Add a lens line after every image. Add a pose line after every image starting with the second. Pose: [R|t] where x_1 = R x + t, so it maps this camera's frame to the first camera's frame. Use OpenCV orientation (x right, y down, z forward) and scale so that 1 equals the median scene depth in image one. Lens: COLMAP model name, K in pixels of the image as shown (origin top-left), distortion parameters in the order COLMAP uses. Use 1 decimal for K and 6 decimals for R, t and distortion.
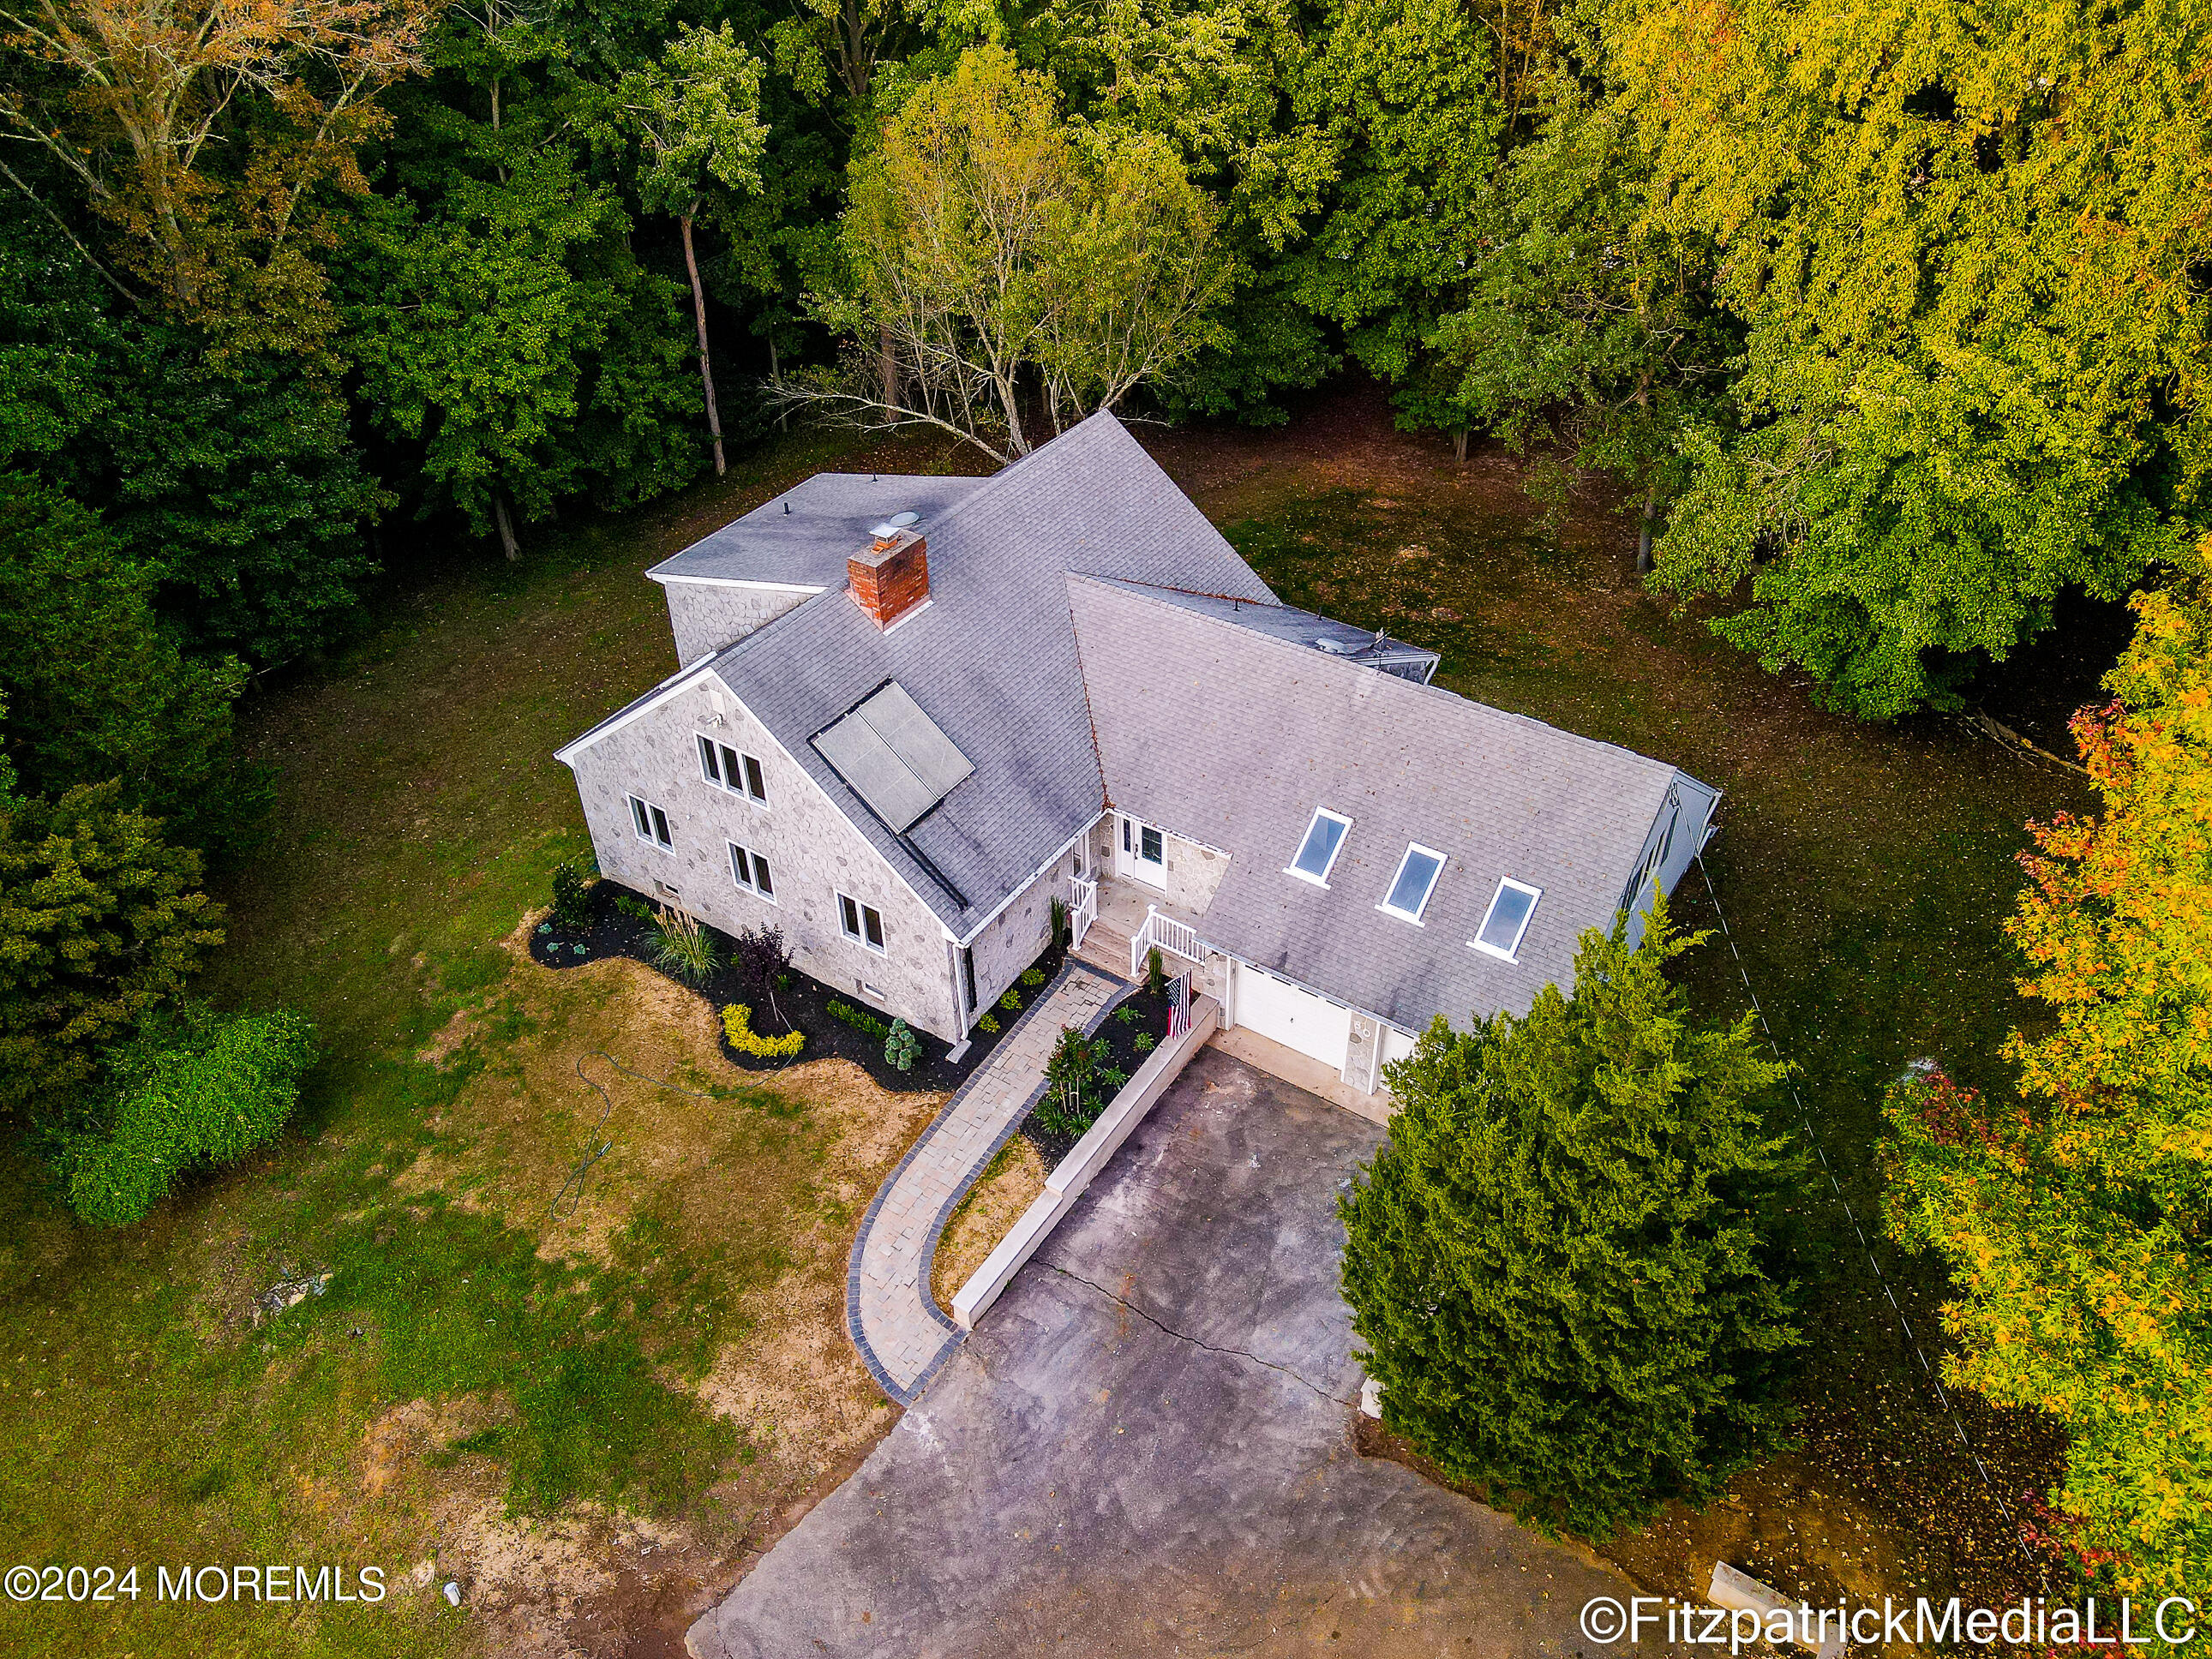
lens RADIAL K [[1619.4, 0, 1104.6], [0, 1619.4, 833.5], [0, 0, 1]] dist [0.007338, 0.012478]
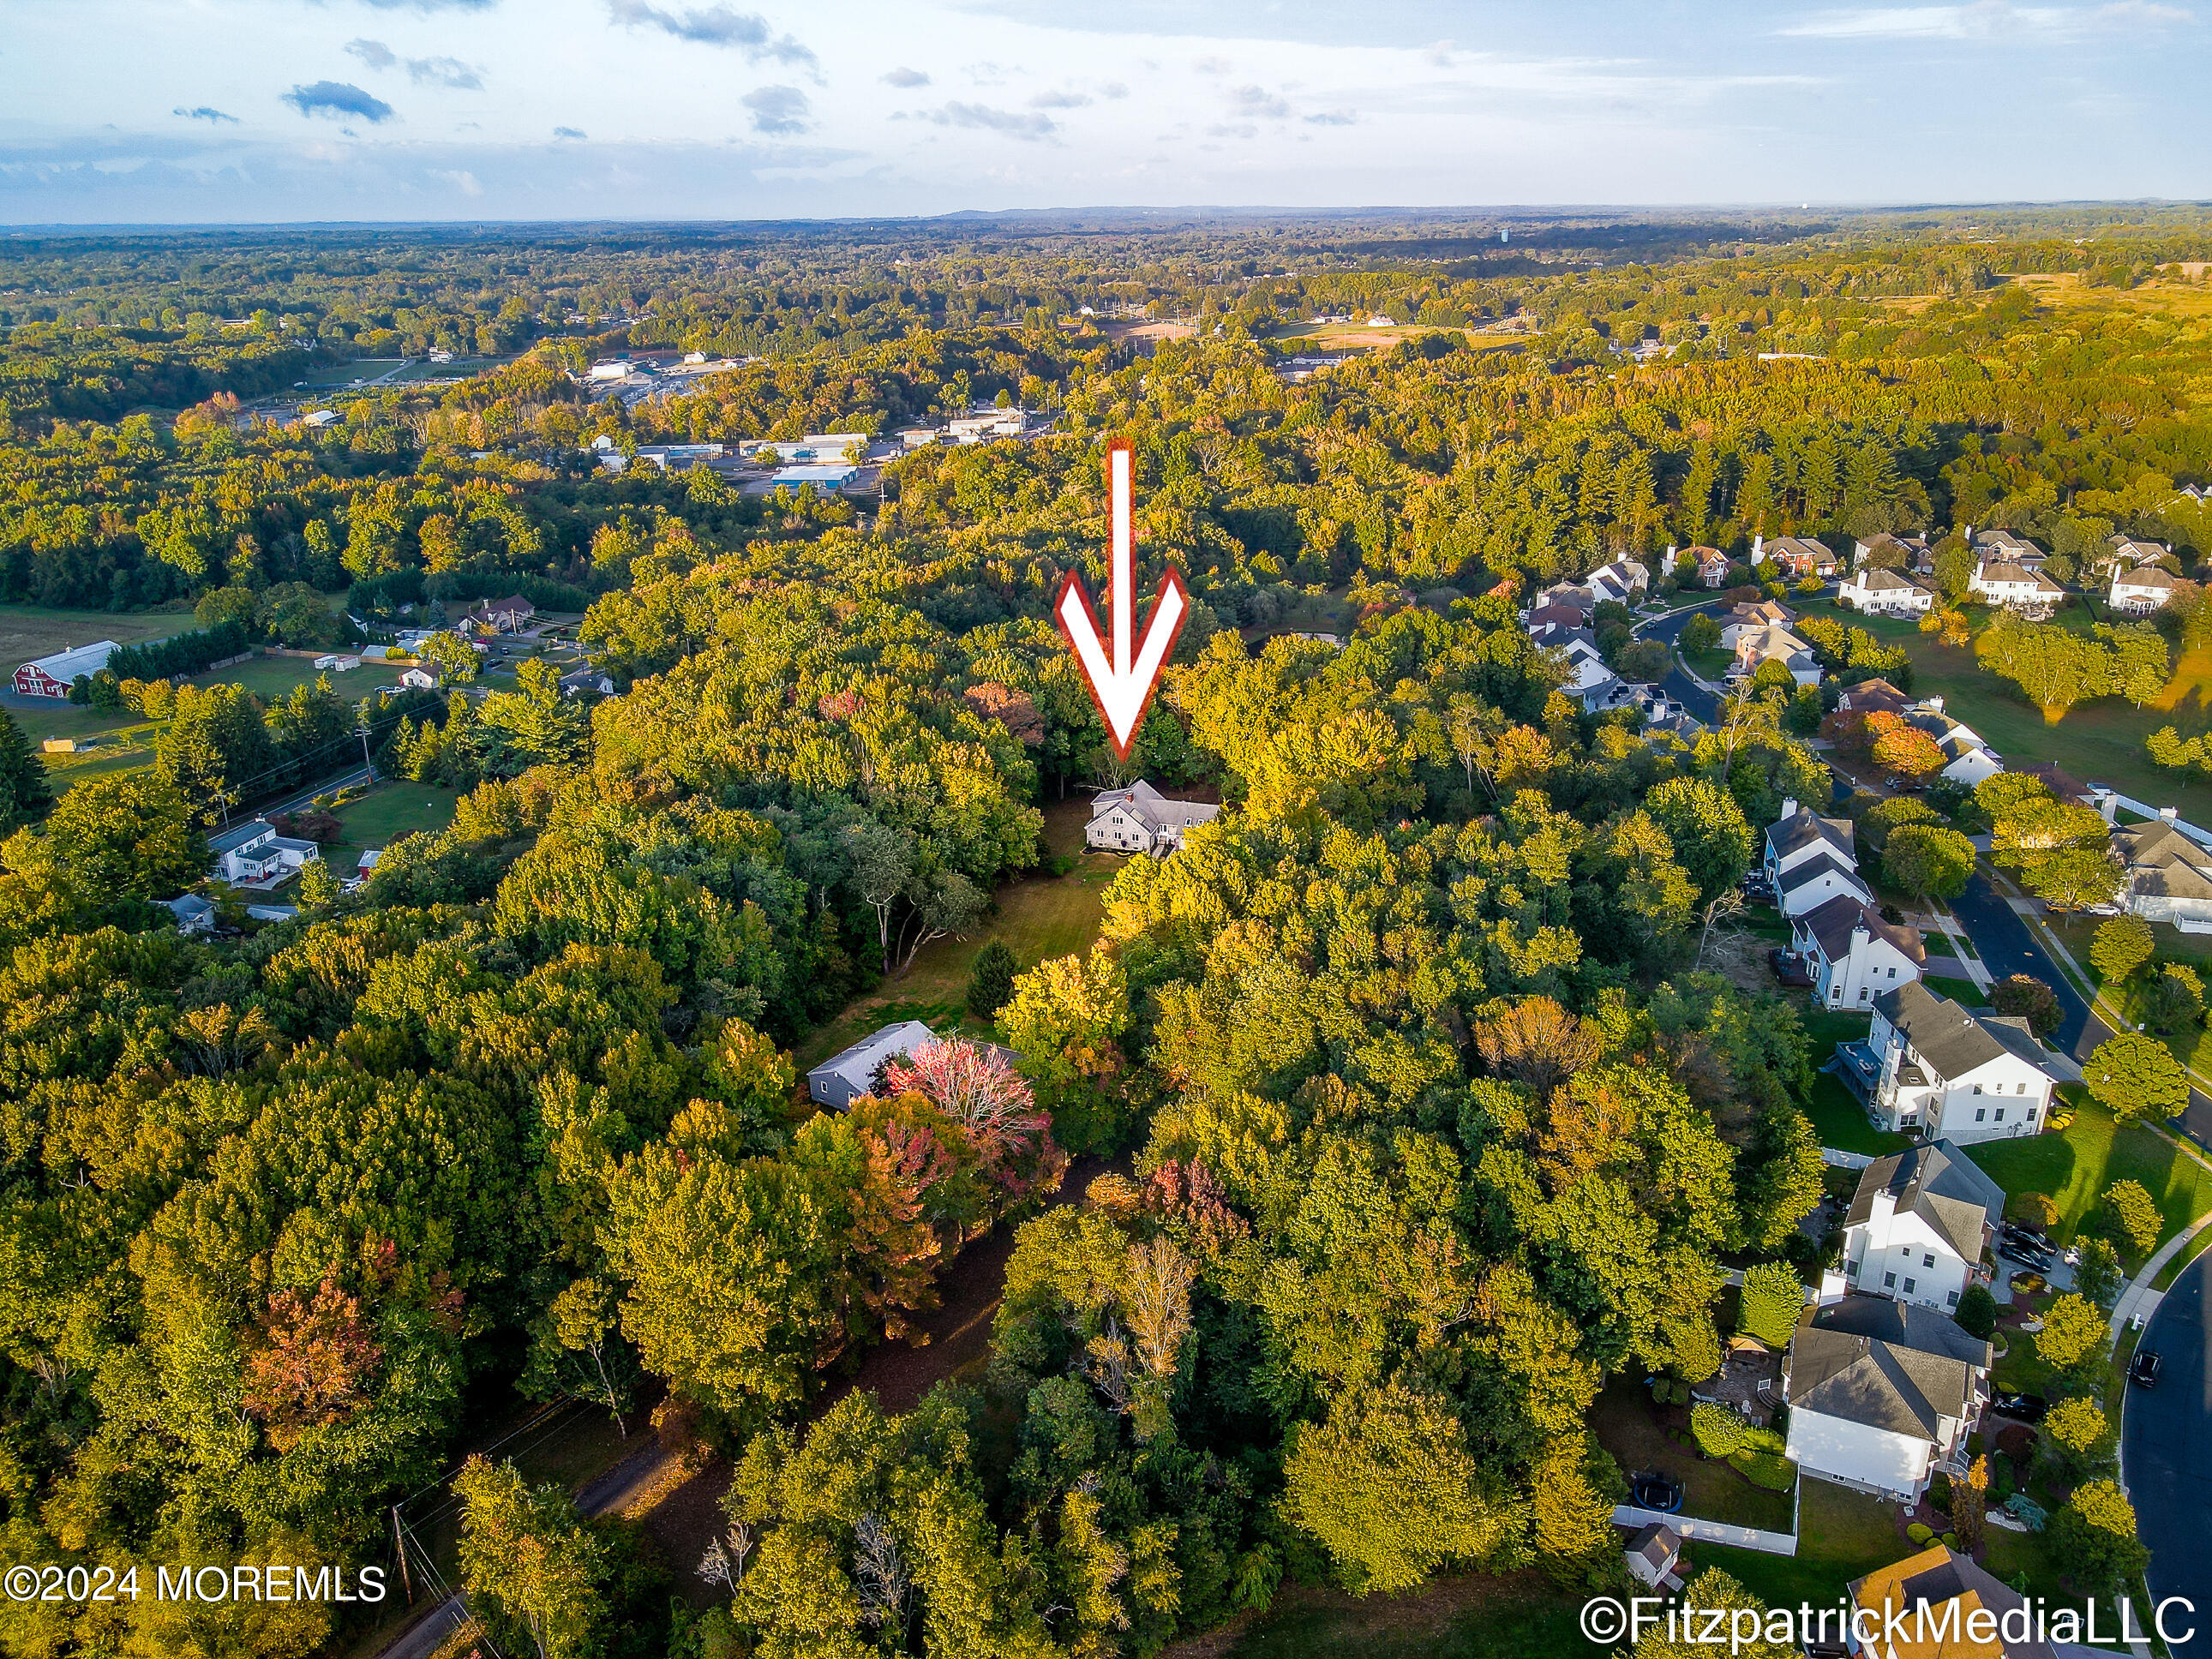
lens RADIAL K [[1619.4, 0, 1099.8], [0, 1619.4, 843.6], [0, 0, 1]] dist [0.007338, 0.012478]
pose [[0.963075, -0.104392, 0.248171, -2.390536], [0.172877, 0.946418, -0.272775, 2.316122], [-0.206398, 0.305606, 0.929519, -6.630892]]
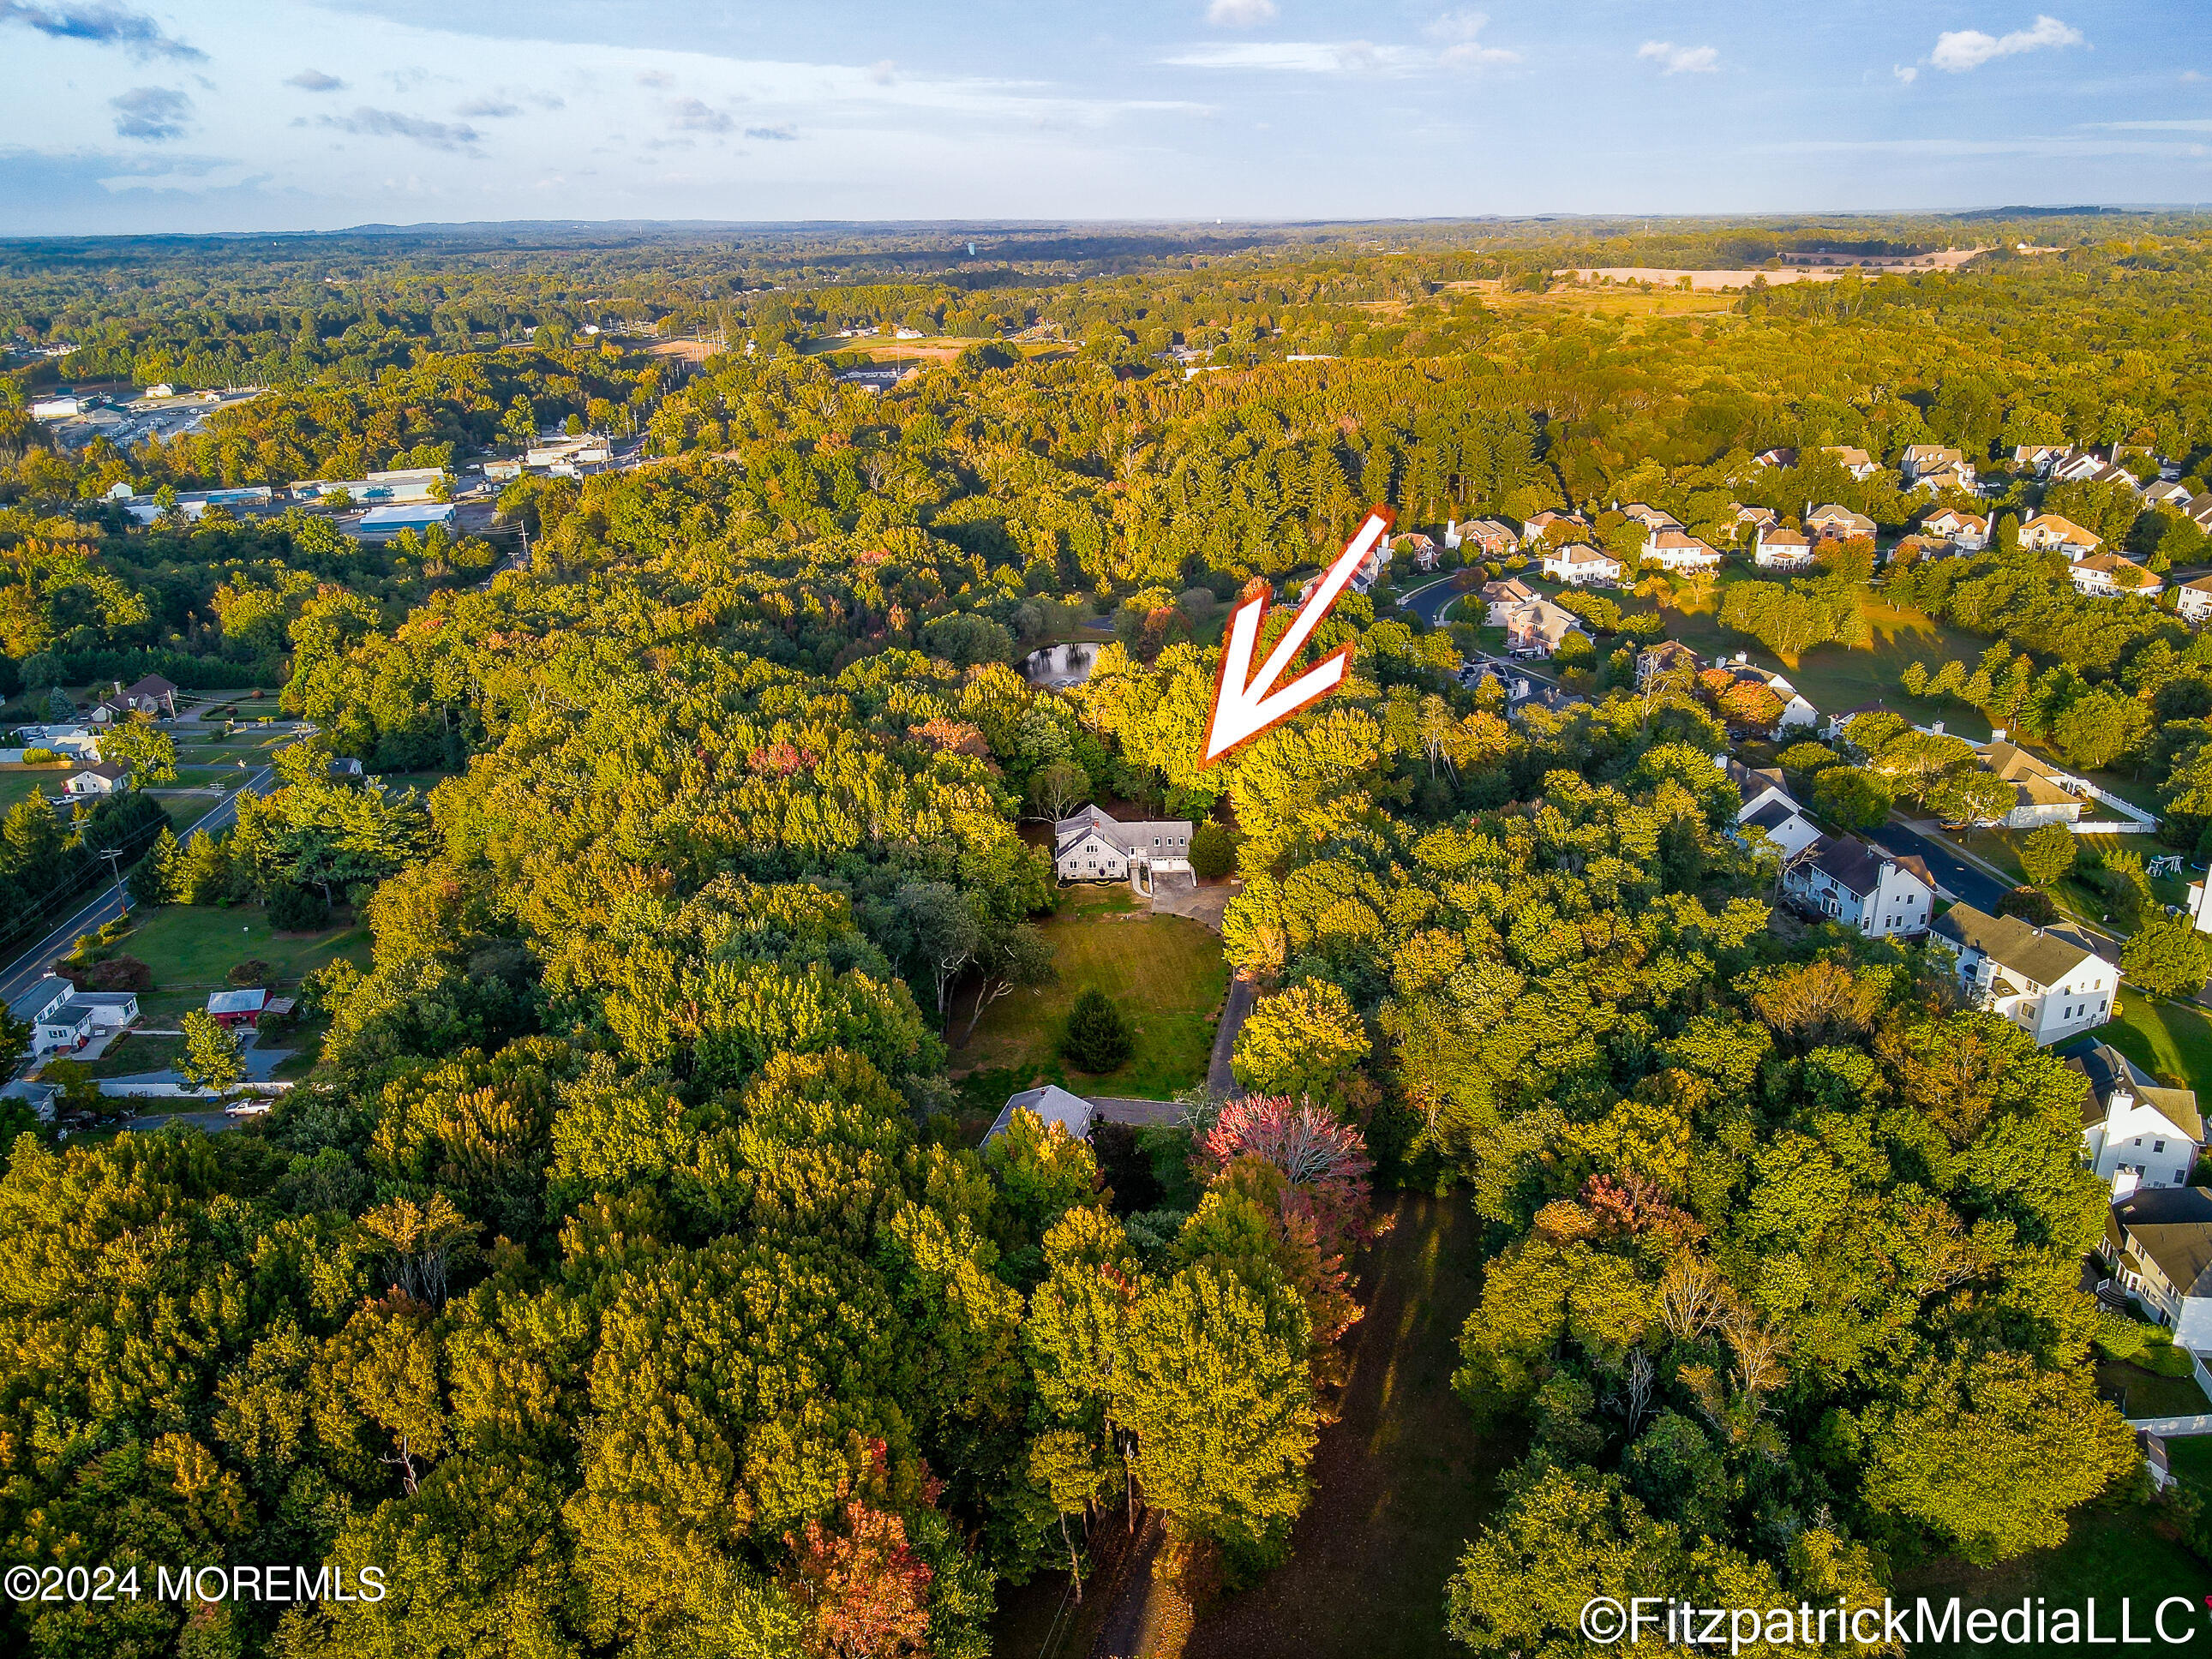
lens RADIAL K [[1619.4, 0, 1113.4], [0, 1619.4, 820.6], [0, 0, 1]] dist [0.007338, 0.012478]
pose [[0.826025, -0.203731, 0.525525, -4.322634], [0.358075, 0.909737, -0.210147, 1.553770], [-0.435276, 0.361764, 0.824416, -5.675672]]
